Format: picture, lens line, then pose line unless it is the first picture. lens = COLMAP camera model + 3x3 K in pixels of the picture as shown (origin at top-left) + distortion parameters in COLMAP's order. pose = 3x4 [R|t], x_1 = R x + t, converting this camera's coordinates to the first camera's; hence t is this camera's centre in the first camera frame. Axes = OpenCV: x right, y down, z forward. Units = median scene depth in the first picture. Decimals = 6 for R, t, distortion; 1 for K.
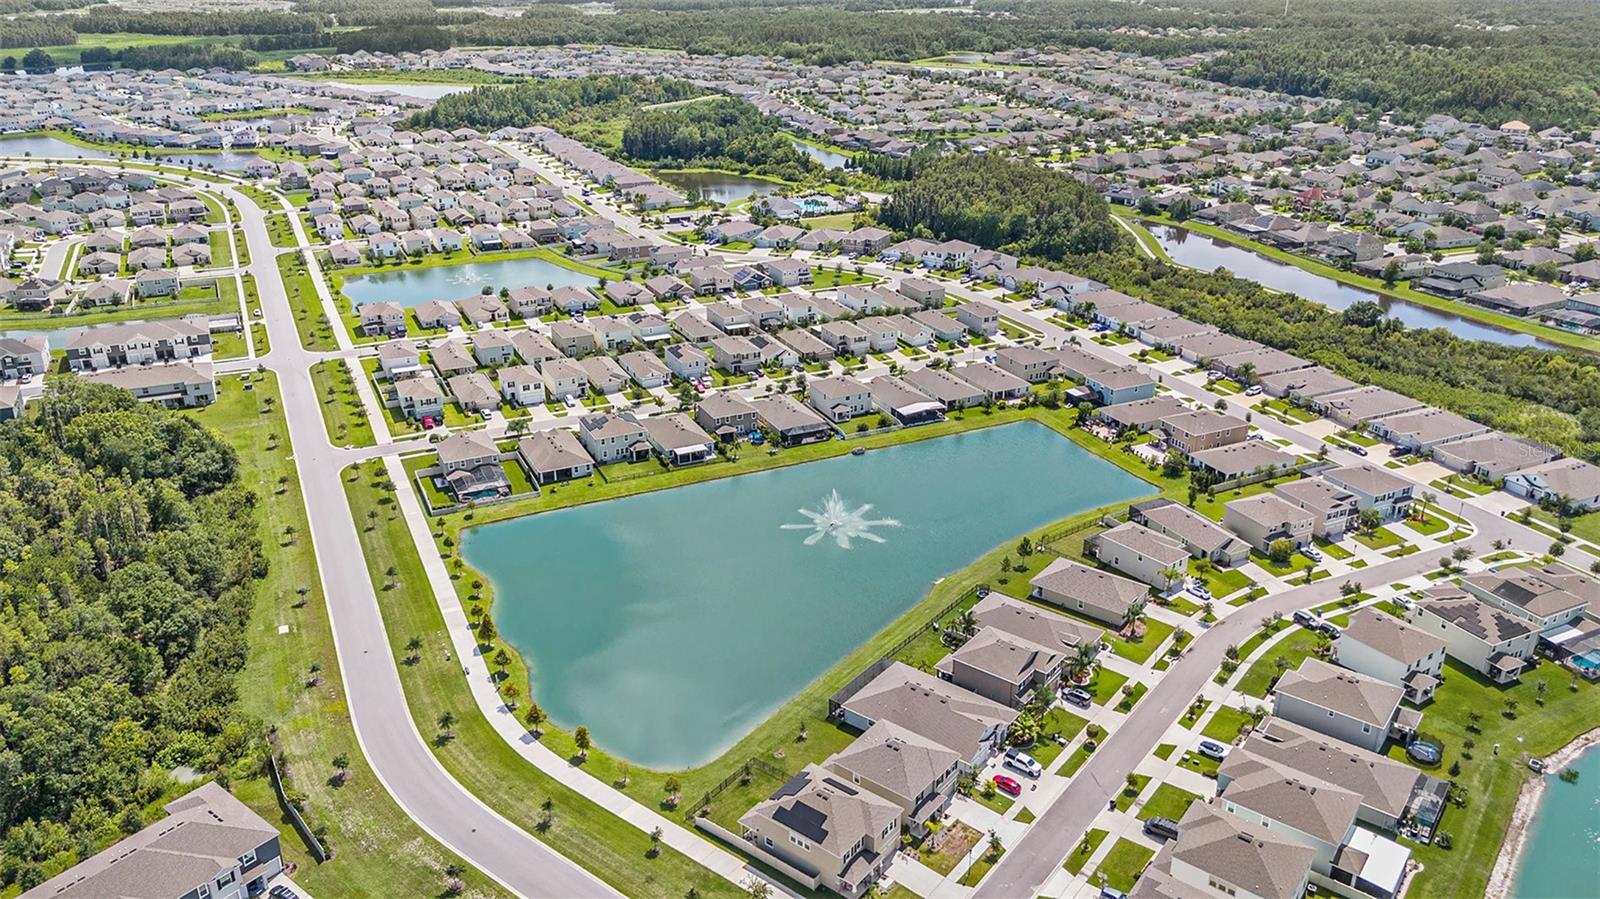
lens RADIAL K [[1151.4, 0, 819.7], [0, 1151.4, 449.1], [0, 0, 1]] dist [0.059527, -0.044483]
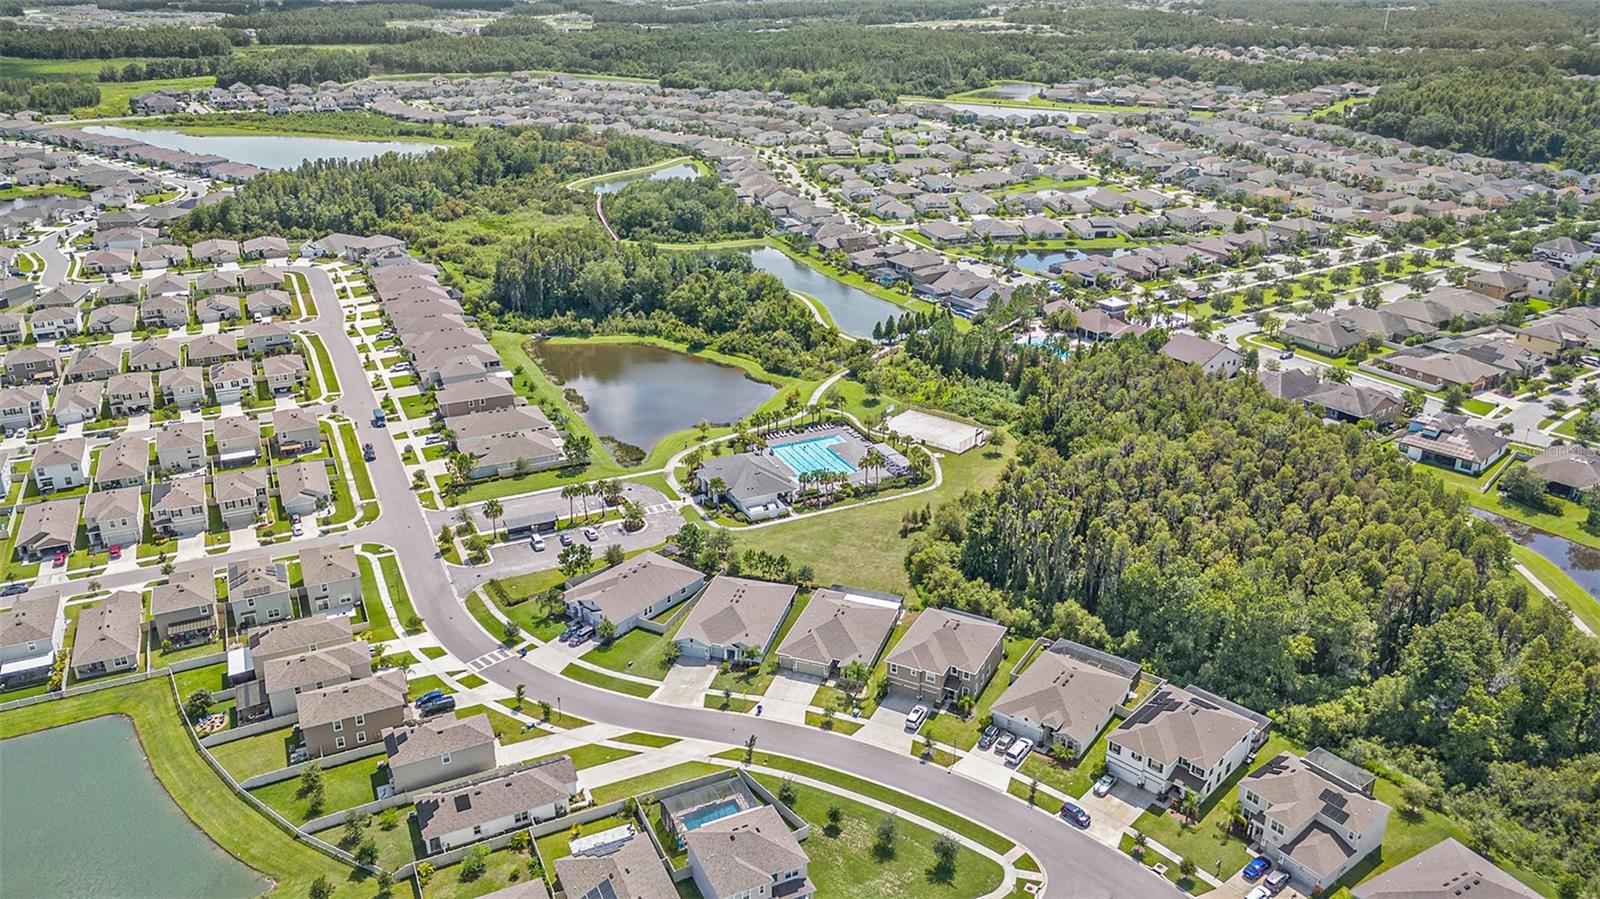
lens RADIAL K [[1174.7, 0, 818.6], [0, 1174.7, 430.0], [0, 0, 1]] dist [0.081318, -0.084846]
pose [[0.999969, 0.001539, -0.007752, -0.002659], [-0.001726, 0.999707, -0.024125, -0.404714], [0.007712, 0.024137, 0.999679, 0.931340]]
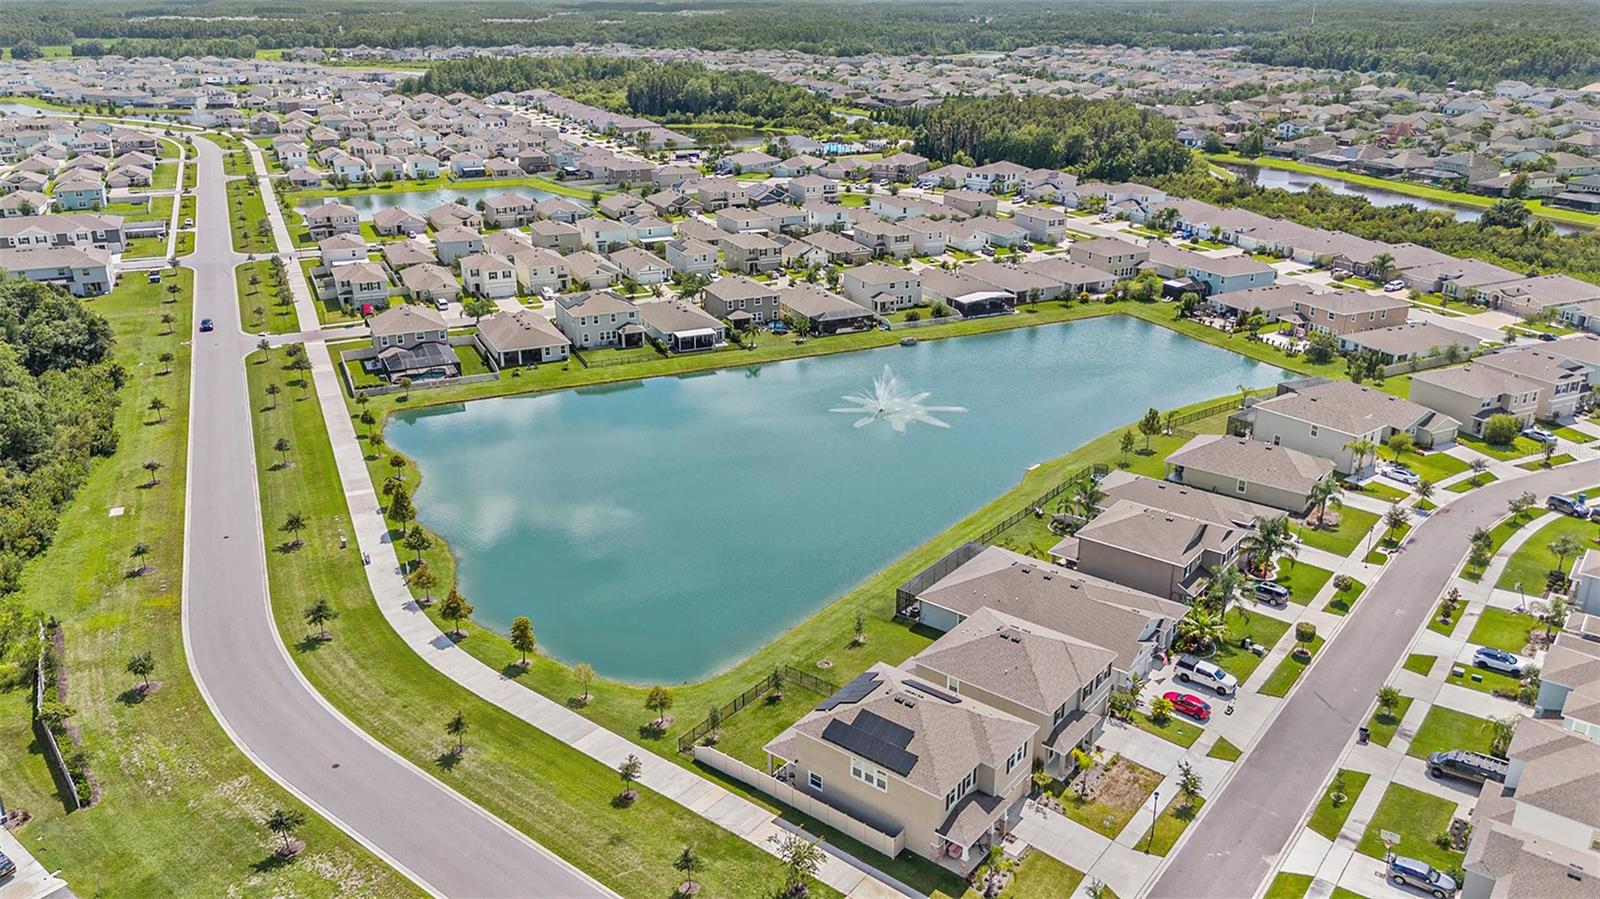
lens RADIAL K [[1151.4, 0, 819.7], [0, 1151.4, 449.1], [0, 0, 1]] dist [0.059527, -0.044483]
pose [[0.999959, 0.002625, -0.008683, -0.019428], [-0.002901, 0.999486, -0.031924, 0.098291], [0.008594, 0.031948, 0.999453, 0.207687]]
